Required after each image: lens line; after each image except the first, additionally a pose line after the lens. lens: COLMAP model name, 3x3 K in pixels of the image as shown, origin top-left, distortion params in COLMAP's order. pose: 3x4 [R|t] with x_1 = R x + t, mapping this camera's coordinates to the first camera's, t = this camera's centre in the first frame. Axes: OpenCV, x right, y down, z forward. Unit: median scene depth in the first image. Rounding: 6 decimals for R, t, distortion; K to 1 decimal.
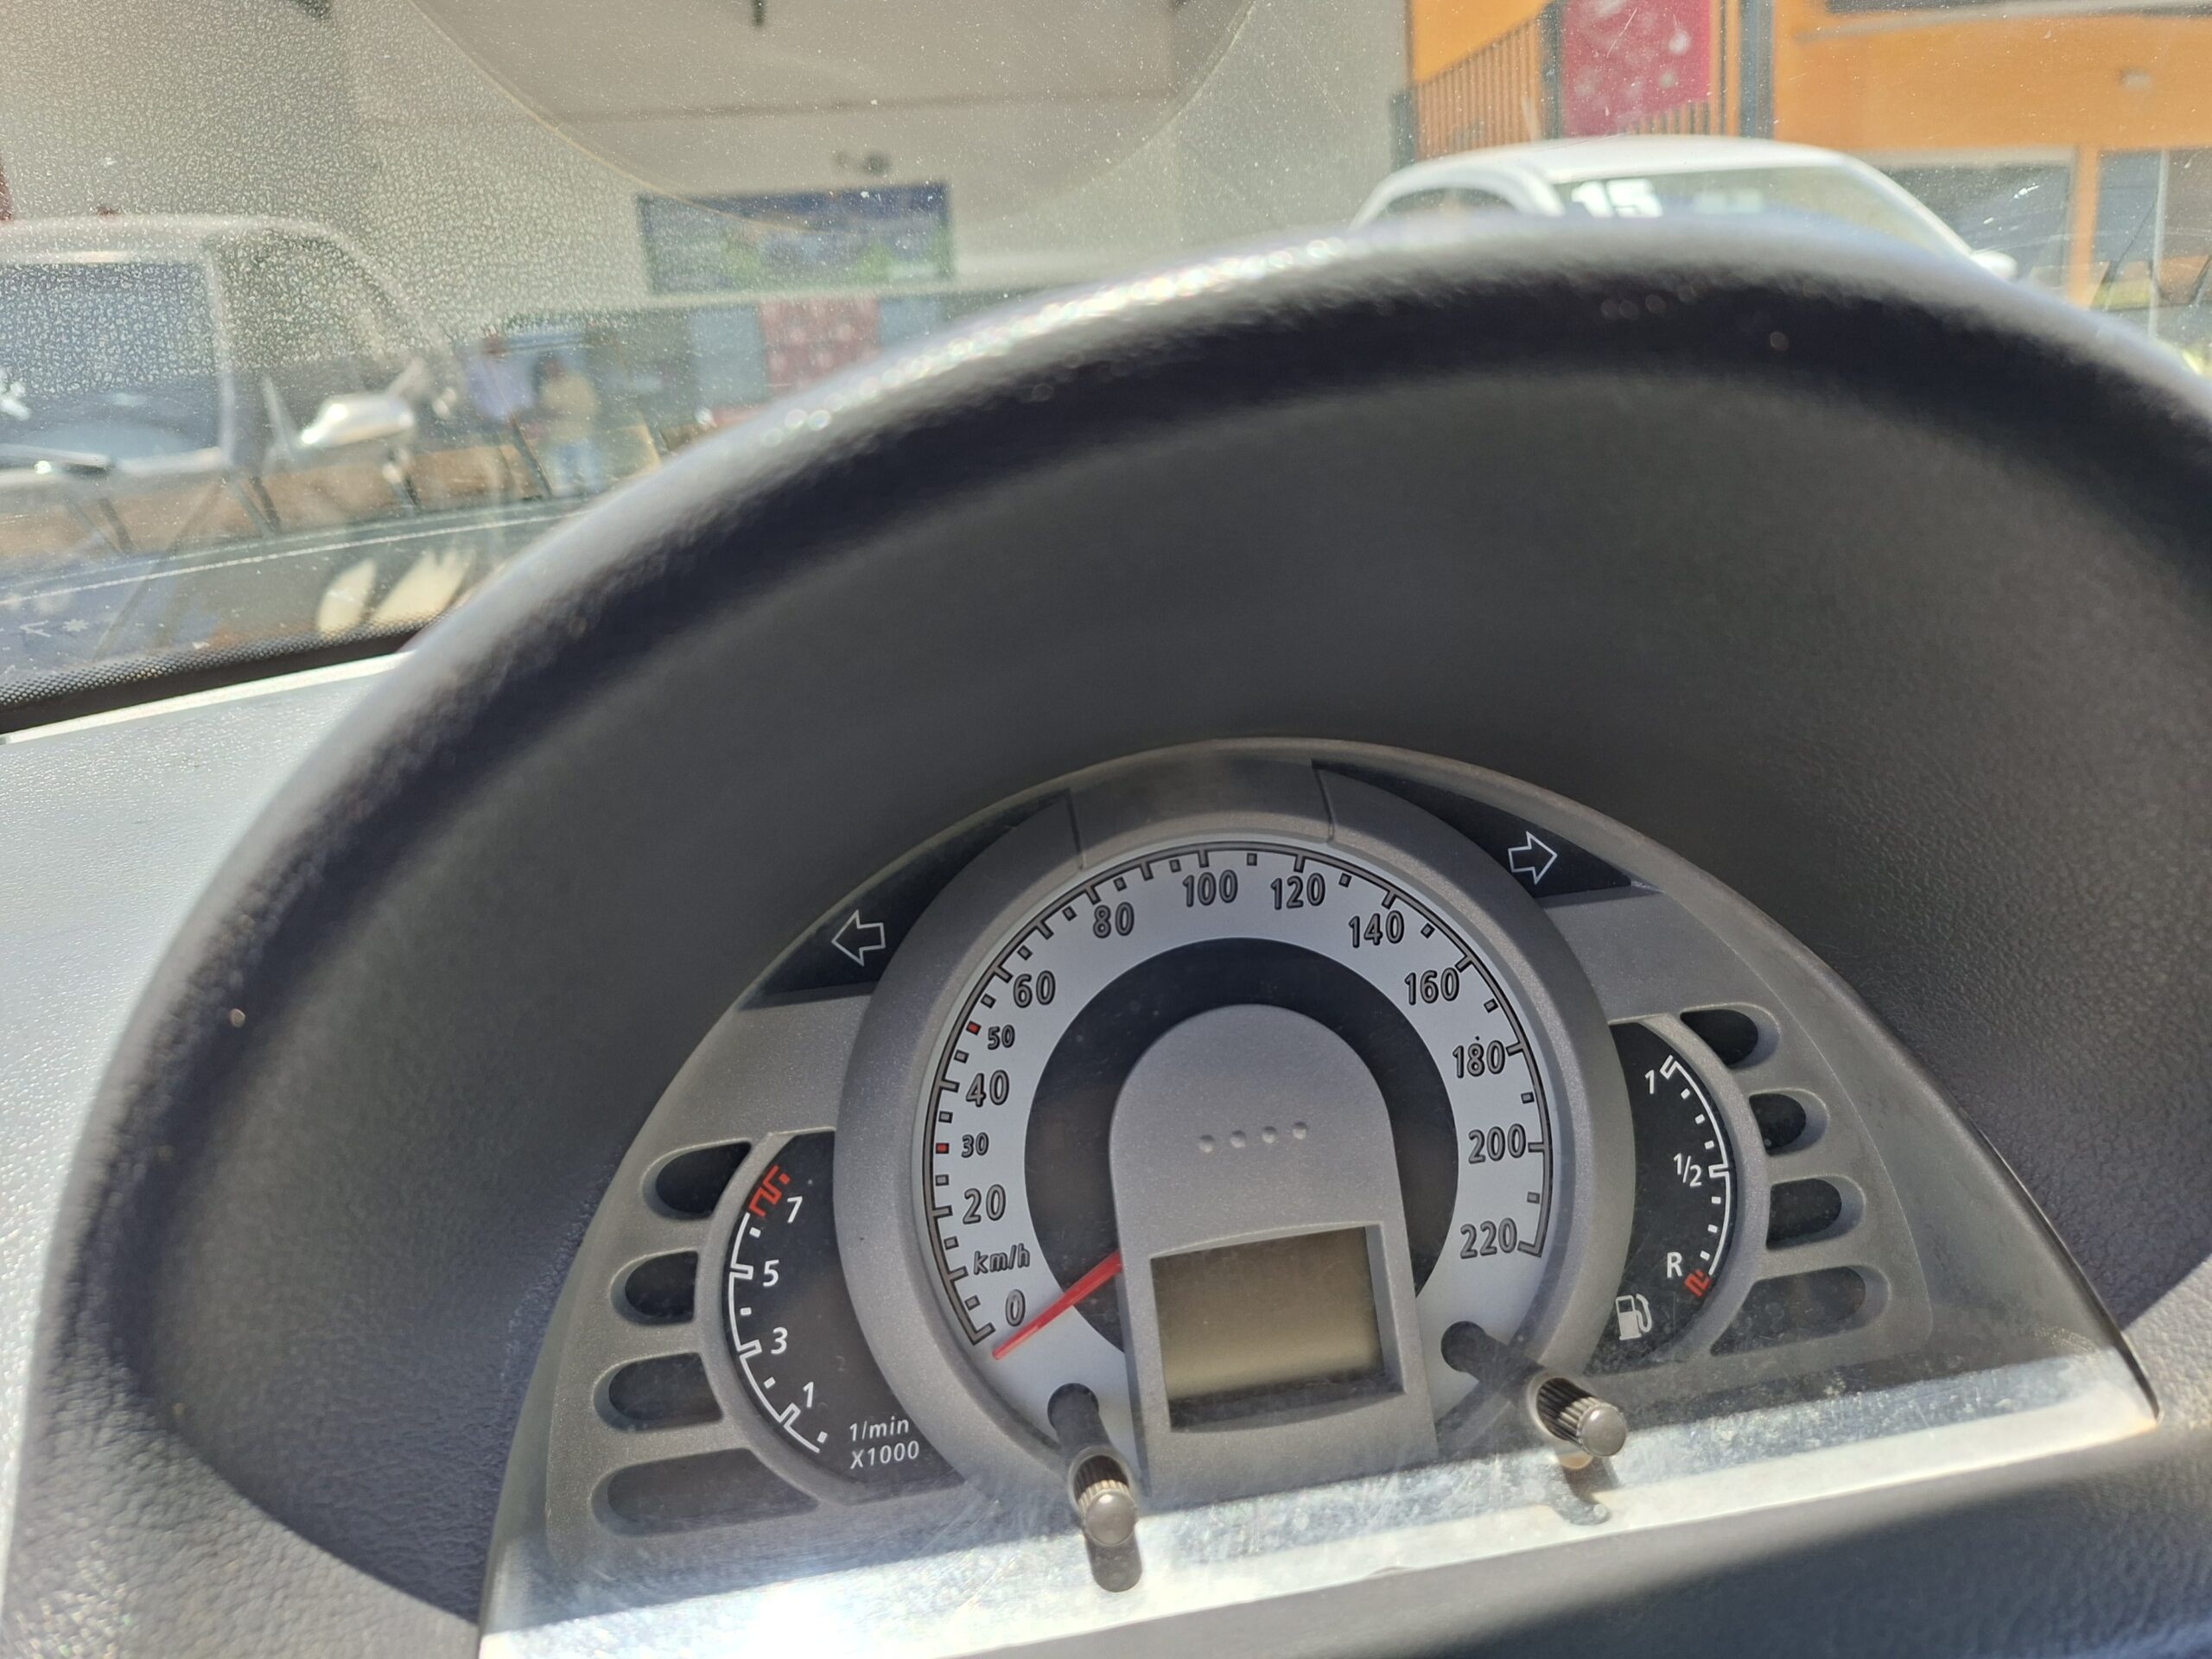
lens RADIAL K [[1548.8, 0, 1096.4], [0, 1548.8, 830.5], [0, 0, 1]] dist [0.058205, -0.050964]
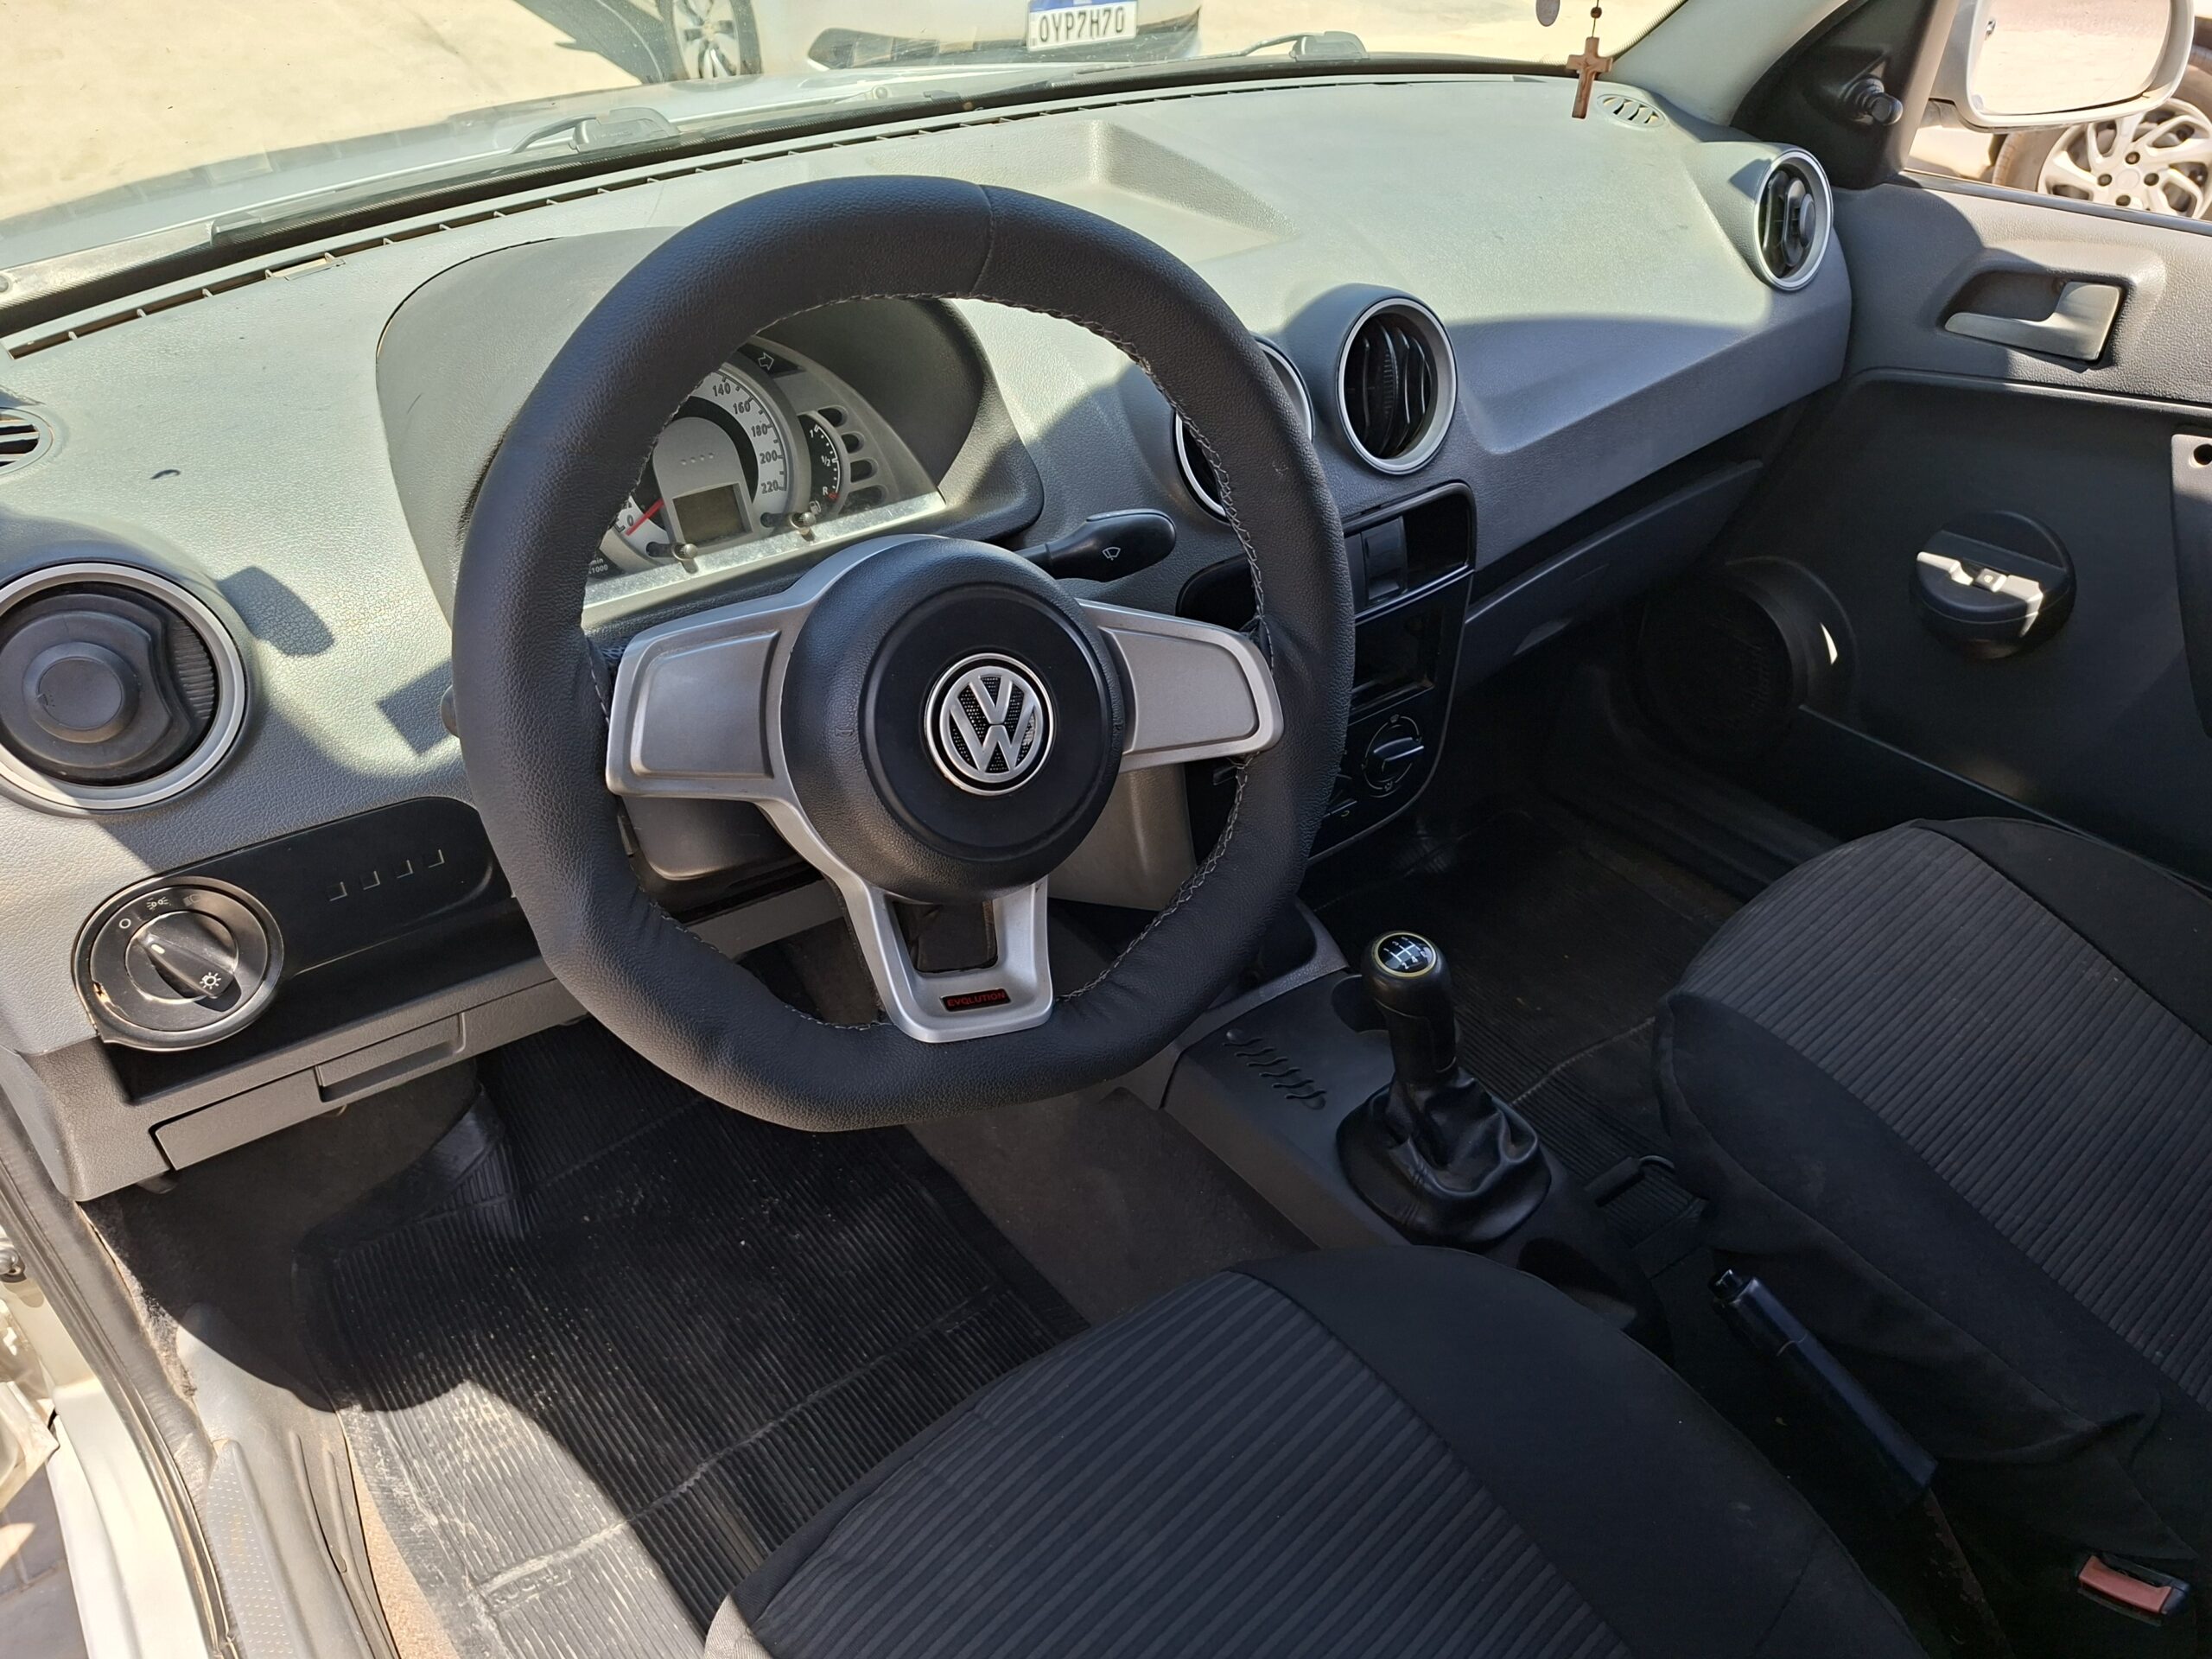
lens RADIAL K [[1548.8, 0, 1133.7], [0, 1548.8, 844.2], [0, 0, 1]] dist [0.058205, -0.050964]
pose [[0.861954, -0.212346, 0.460374, -0.738773], [0.044852, 0.936438, 0.347954, -0.134365], [-0.504998, -0.279272, 0.816691, -2.217425]]
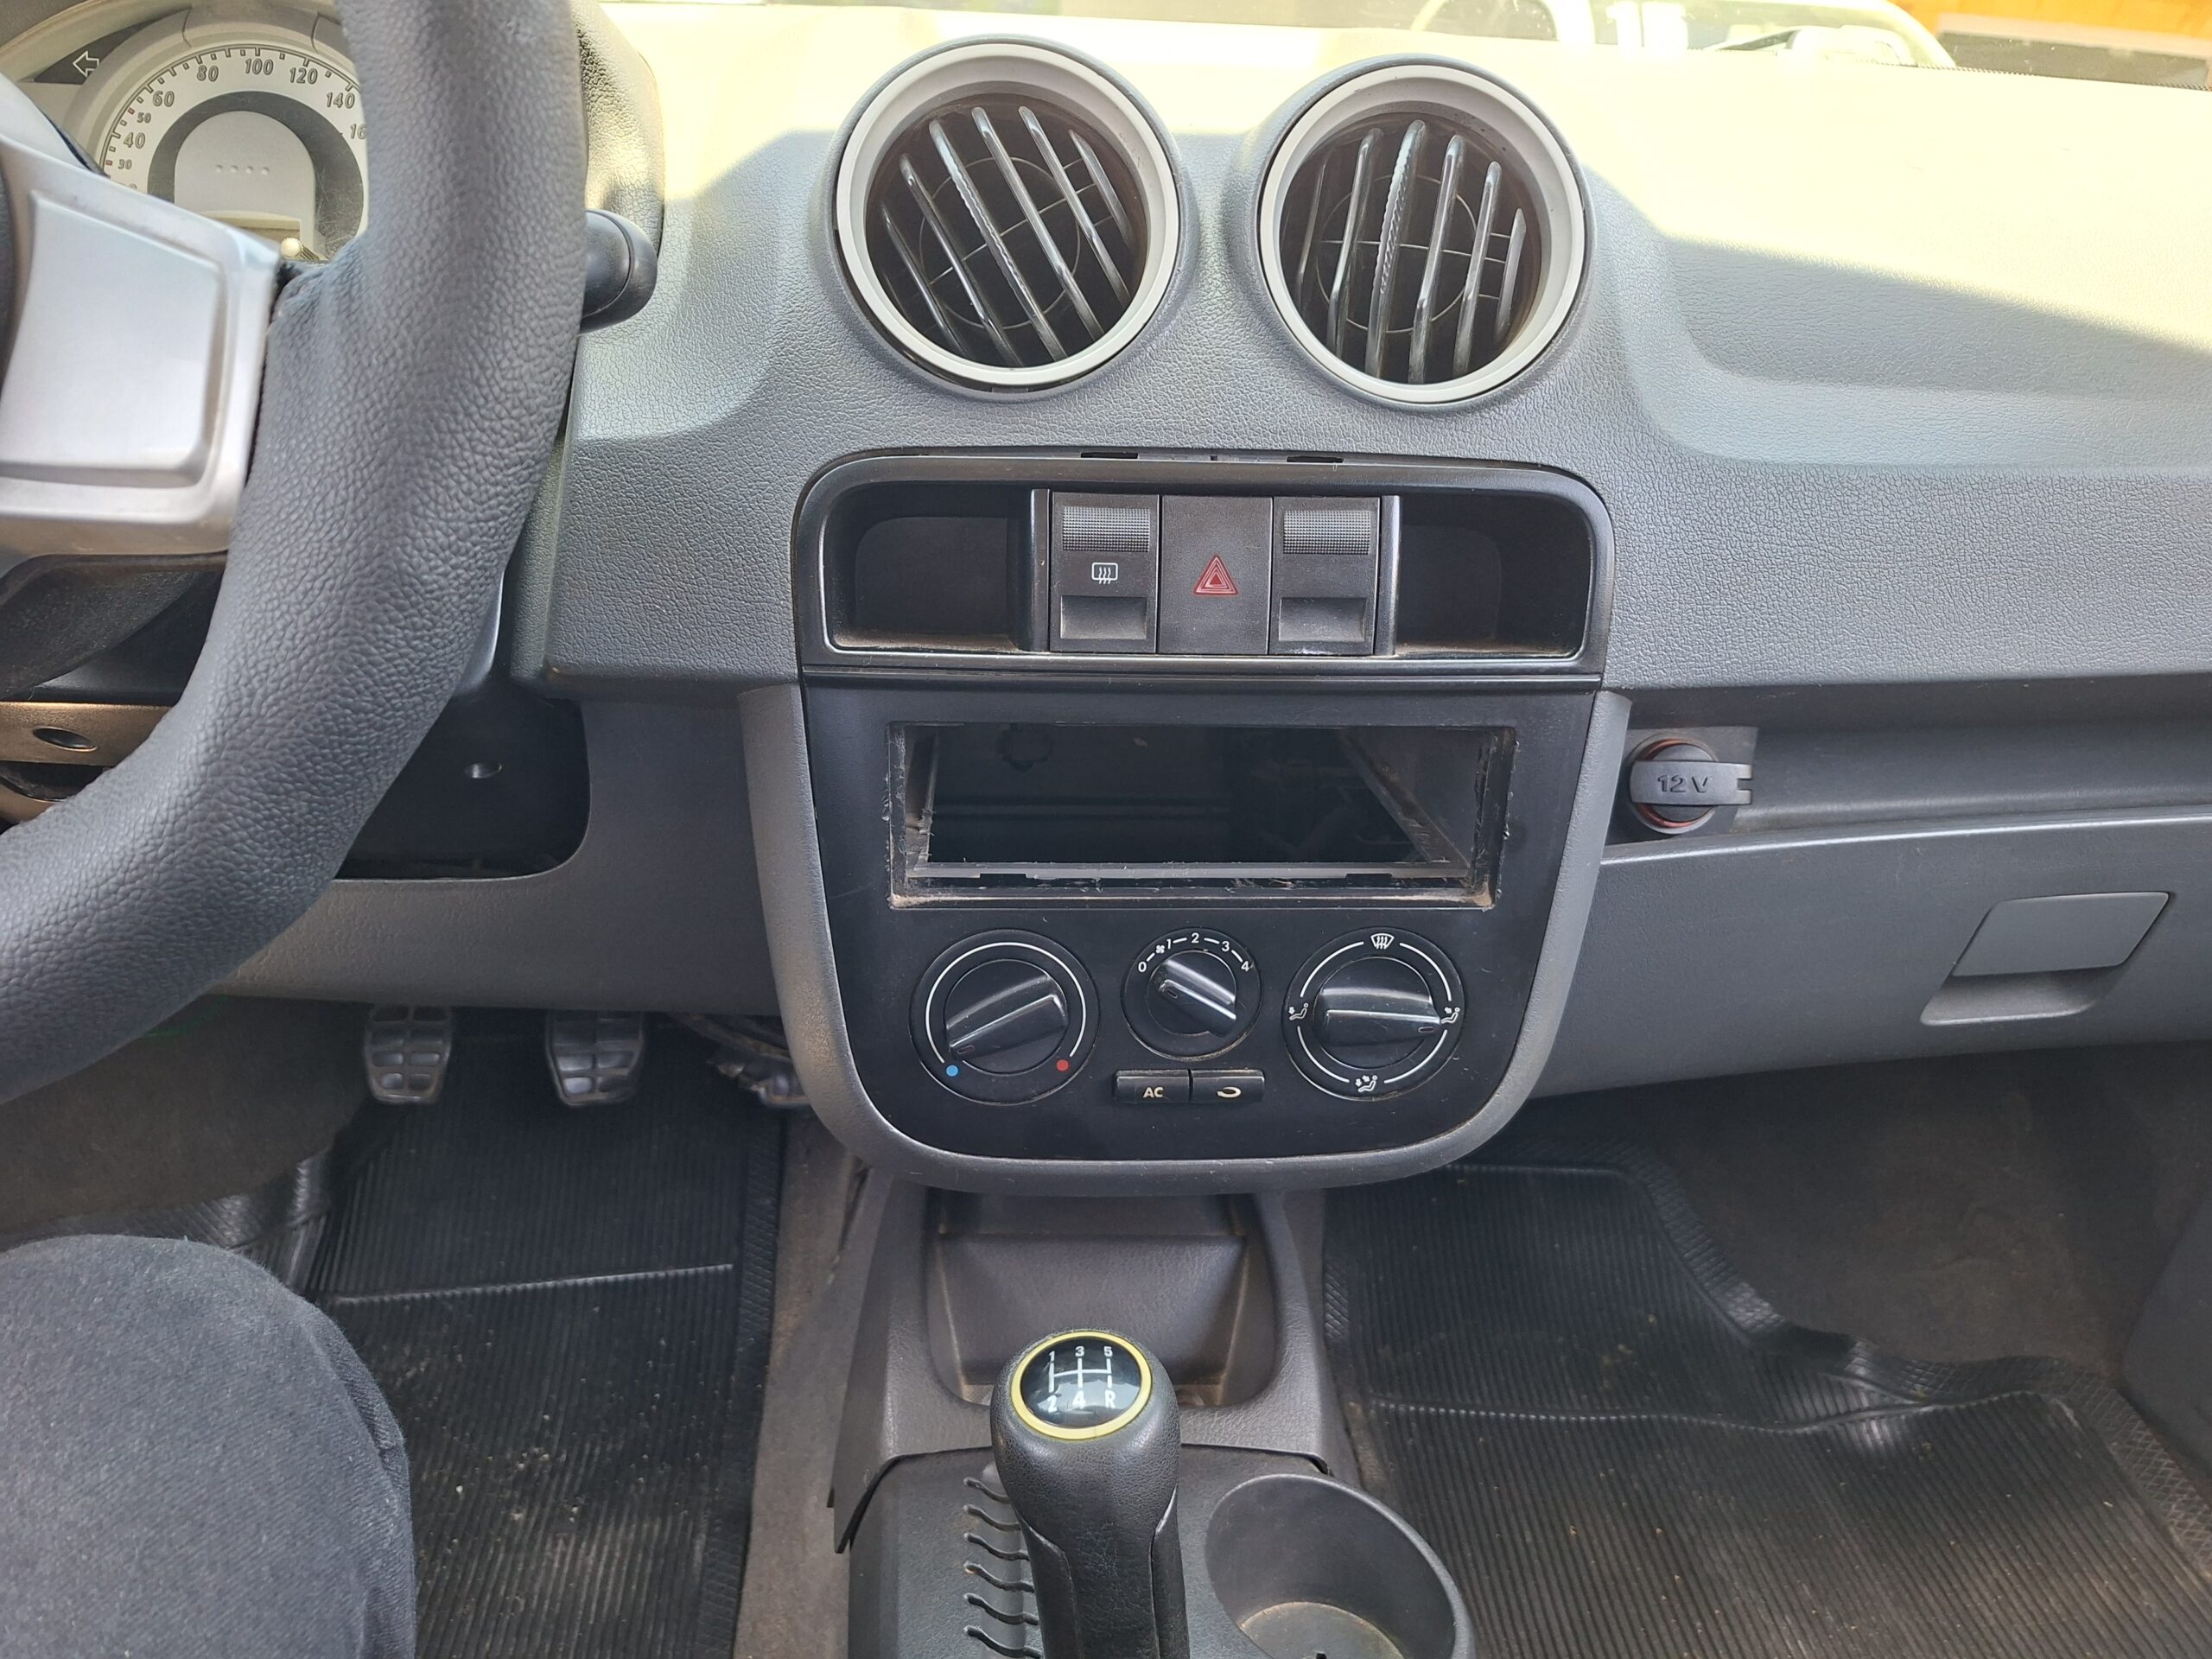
lens RADIAL K [[1548.8, 0, 1102.2], [0, 1548.8, 822.5], [0, 0, 1]] dist [0.058205, -0.050964]
pose [[0.990471, 0.135710, -0.023447, 1.381323], [-0.131759, 0.983309, 0.125475, 0.620395], [0.040084, -0.121190, 0.991820, -1.179259]]
